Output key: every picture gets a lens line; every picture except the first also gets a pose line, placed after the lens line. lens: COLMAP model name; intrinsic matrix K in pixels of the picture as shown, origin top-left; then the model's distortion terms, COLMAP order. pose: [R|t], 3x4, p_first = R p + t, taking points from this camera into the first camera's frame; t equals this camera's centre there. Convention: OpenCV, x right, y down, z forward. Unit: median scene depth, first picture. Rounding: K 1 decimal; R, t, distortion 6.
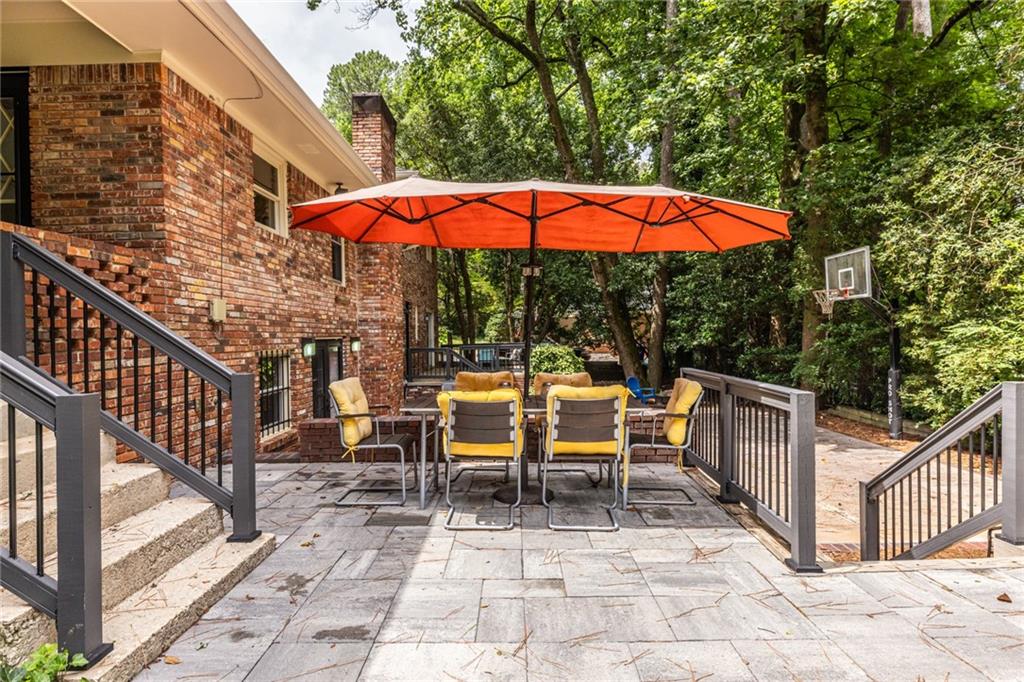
lens RADIAL K [[574.2, 0, 512.0], [0, 574.2, 341.0], [0, 0, 1]] dist [-0.002395, -0.001271]
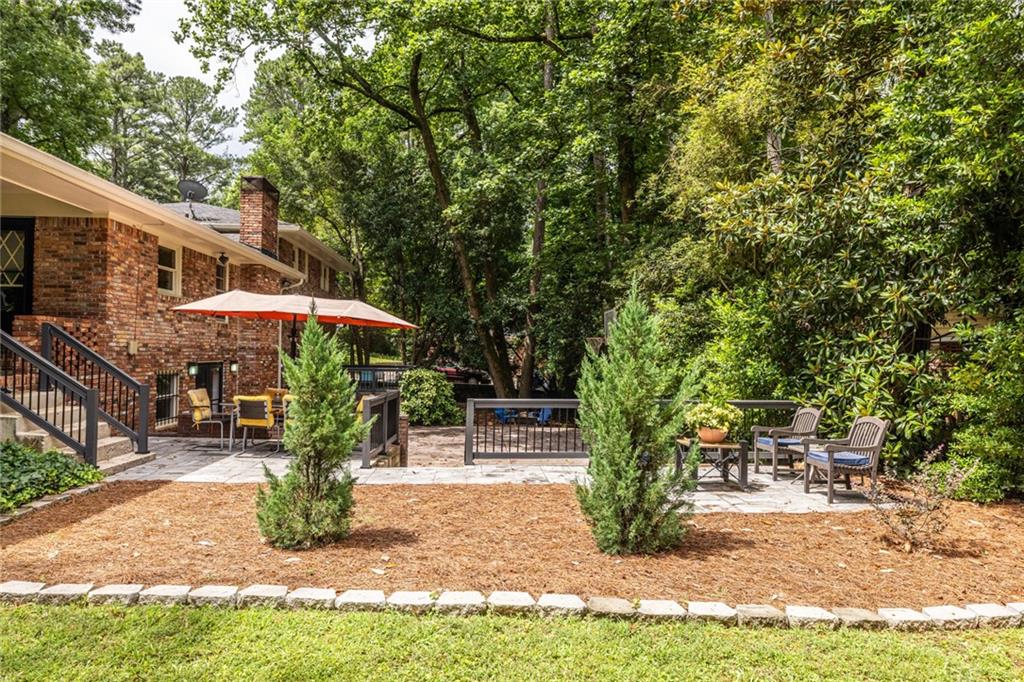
lens RADIAL K [[683.5, 0, 511.7], [0, 683.5, 349.1], [0, 0, 1]] dist [-0.000612, 0.000580]
pose [[0.998224, 0.036745, 0.046893, 0.553236], [-0.036108, 0.999245, -0.014345, -0.063787], [-0.047385, 0.012626, 0.998797, -1.156812]]
